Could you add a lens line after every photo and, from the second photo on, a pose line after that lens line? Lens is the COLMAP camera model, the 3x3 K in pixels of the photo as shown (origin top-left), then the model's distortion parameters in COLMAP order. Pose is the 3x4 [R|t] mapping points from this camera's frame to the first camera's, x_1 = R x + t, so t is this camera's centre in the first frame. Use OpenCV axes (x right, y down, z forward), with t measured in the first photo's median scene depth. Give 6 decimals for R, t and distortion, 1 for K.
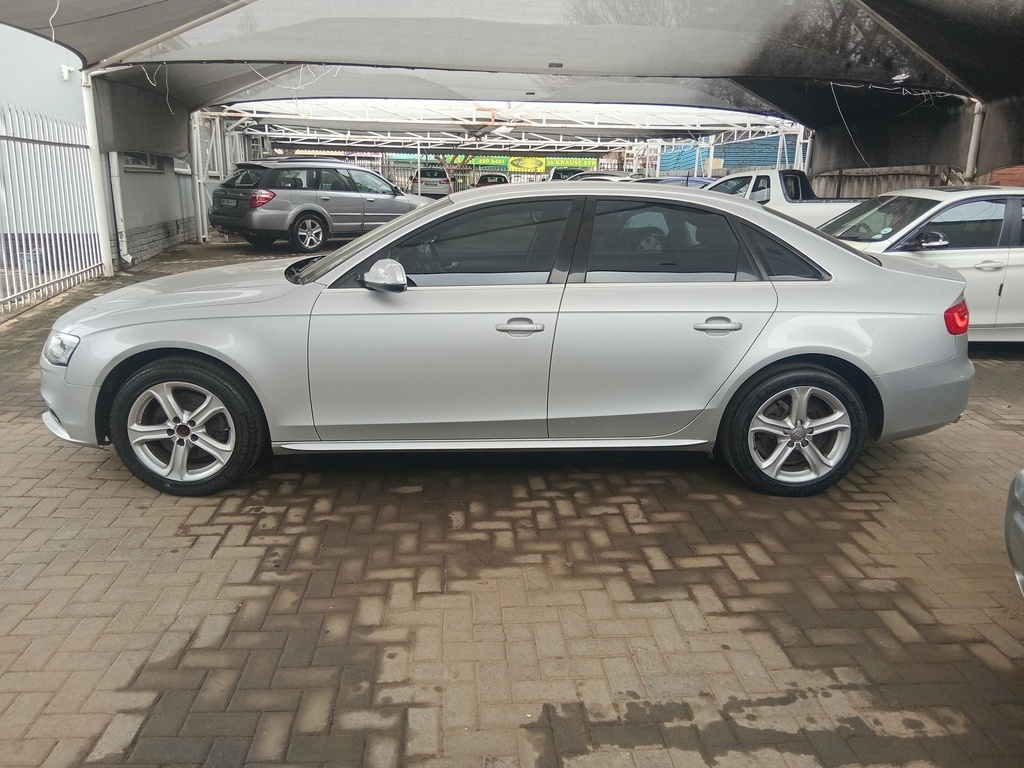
lens RADIAL K [[755.1, 0, 512.0], [0, 755.1, 384.0], [0, 0, 1]] dist [-0.002618, -0.005722]
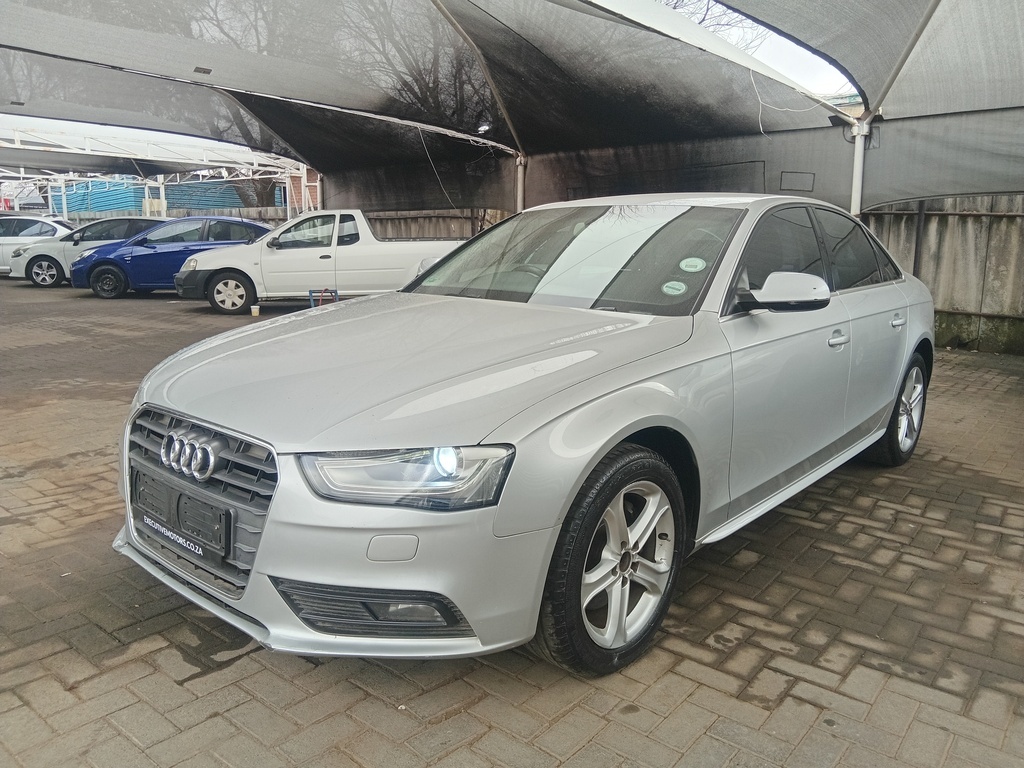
lens RADIAL K [[772.6, 0, 512.0], [0, 772.6, 384.0], [0, 0, 1]] dist [0.064632, -0.104534]
pose [[0.700077, -0.133152, 0.701543, -0.918842], [0.181065, 0.983453, 0.005972, -0.100392], [-0.690729, 0.122844, 0.712602, 0.585914]]
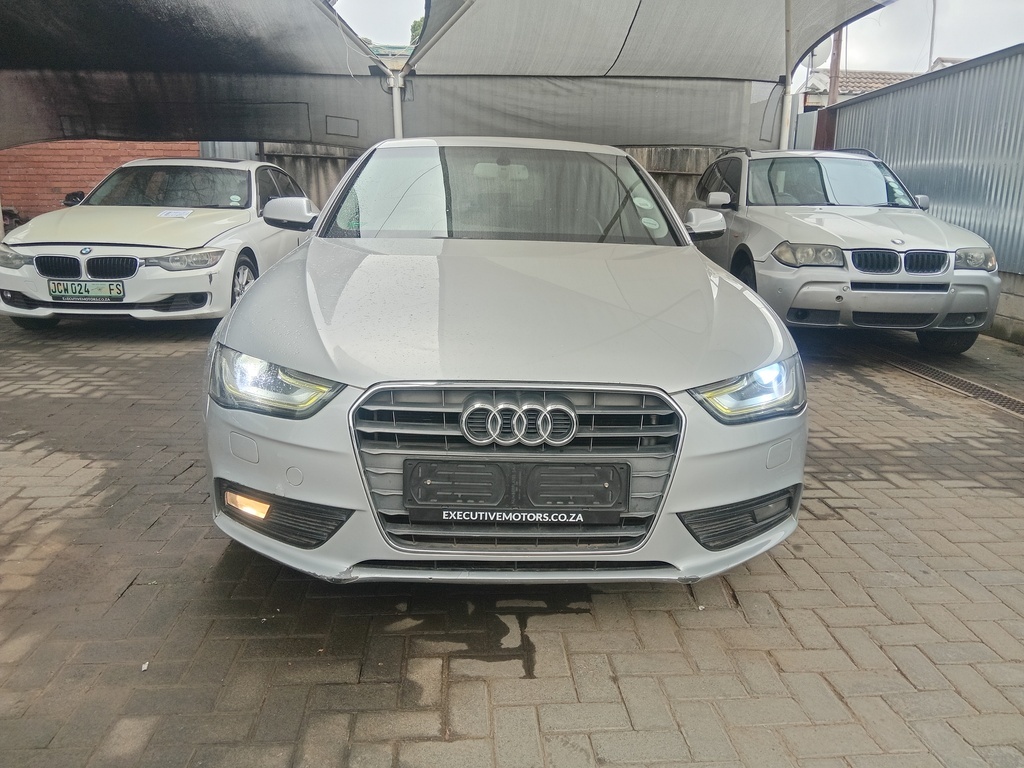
lens RADIAL K [[772.6, 0, 512.0], [0, 772.6, 384.0], [0, 0, 1]] dist [0.064632, -0.104534]
pose [[0.013117, -0.247788, 0.968726, -1.209978], [0.240264, 0.941206, 0.237495, -0.255032], [-0.970619, 0.229634, 0.071880, 1.218702]]
